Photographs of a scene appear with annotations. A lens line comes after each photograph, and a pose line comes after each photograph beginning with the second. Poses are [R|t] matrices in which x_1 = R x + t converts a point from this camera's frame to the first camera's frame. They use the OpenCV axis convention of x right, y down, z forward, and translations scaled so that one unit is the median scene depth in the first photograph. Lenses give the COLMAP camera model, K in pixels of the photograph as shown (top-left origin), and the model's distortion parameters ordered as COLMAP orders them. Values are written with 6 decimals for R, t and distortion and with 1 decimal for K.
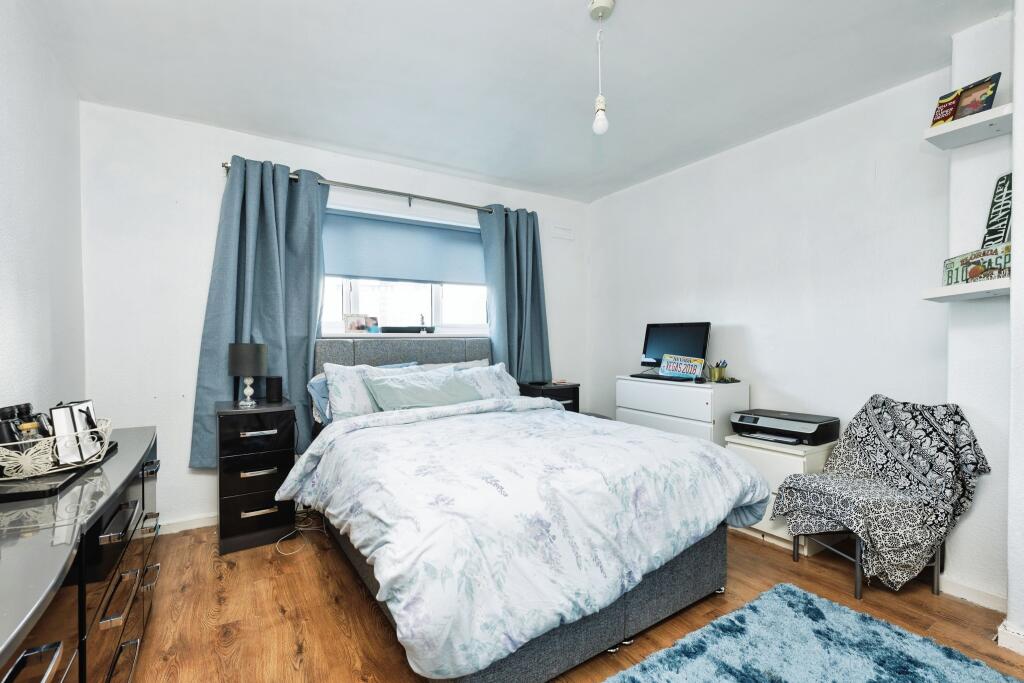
lens RADIAL K [[439.6, 0, 510.8], [0, 439.6, 342.3], [0, 0, 1]] dist [-0.002891, -0.000154]
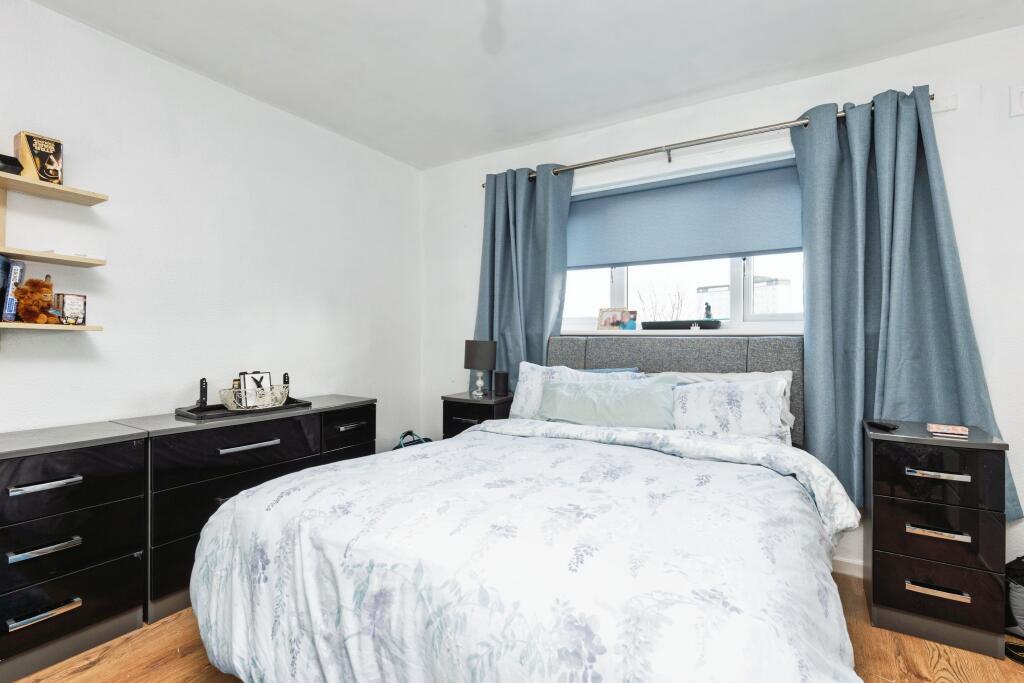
lens RADIAL K [[503.4, 0, 511.8], [0, 503.4, 336.5], [0, 0, 1]] dist [-0.001256, -0.000287]
pose [[0.424290, 0.002375, -0.905523, 0.455223], [-0.013587, 0.999901, -0.003744, -0.002345], [0.905425, 0.013892, 0.424280, 0.407912]]
